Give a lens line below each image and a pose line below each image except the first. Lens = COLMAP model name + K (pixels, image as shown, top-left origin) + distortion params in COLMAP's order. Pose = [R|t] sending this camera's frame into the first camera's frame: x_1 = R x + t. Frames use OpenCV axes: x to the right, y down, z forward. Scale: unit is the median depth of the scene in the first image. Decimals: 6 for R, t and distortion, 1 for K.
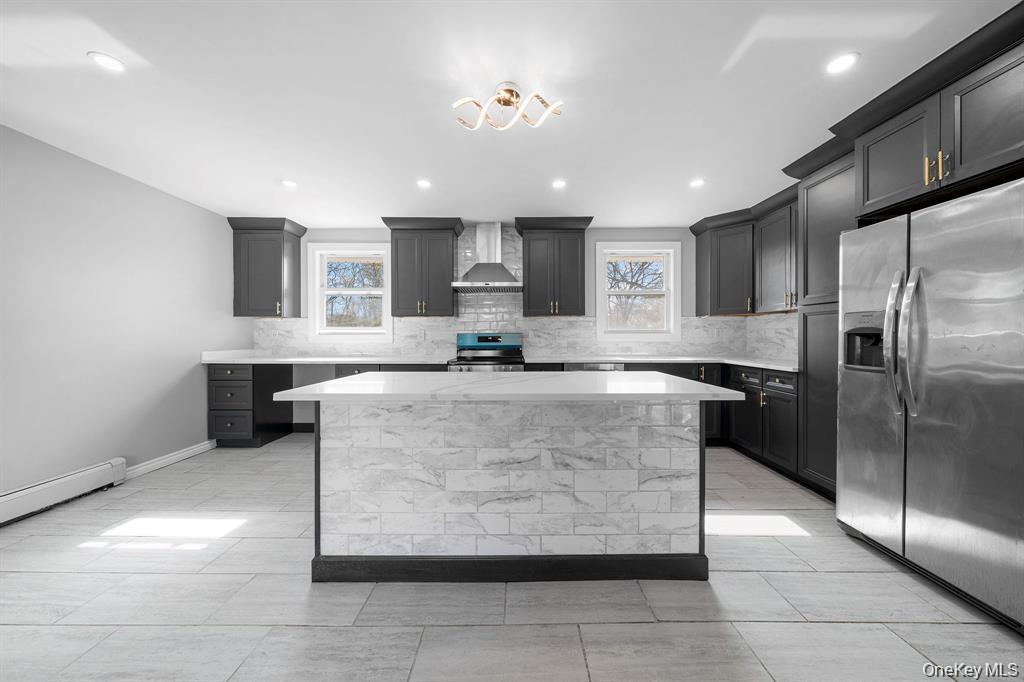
lens RADIAL K [[350.3, 0, 513.6], [0, 350.3, 338.6], [0, 0, 1]] dist [-0.002867, 0.000110]
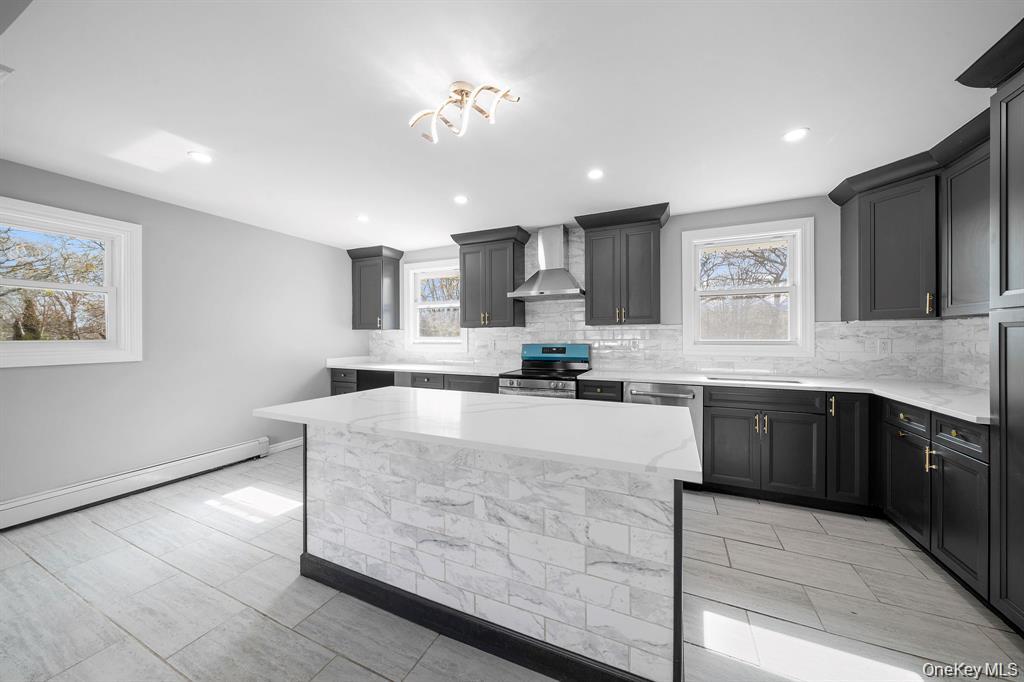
lens RADIAL K [[350.3, 0, 513.1], [0, 350.3, 339.1], [0, 0, 1]] dist [-0.002867, 0.000110]
pose [[0.911935, 0.000031, -0.410335, 0.263411], [0.000672, 0.999999, 0.001569, -0.036490], [0.410334, -0.001706, 0.911934, 0.124138]]
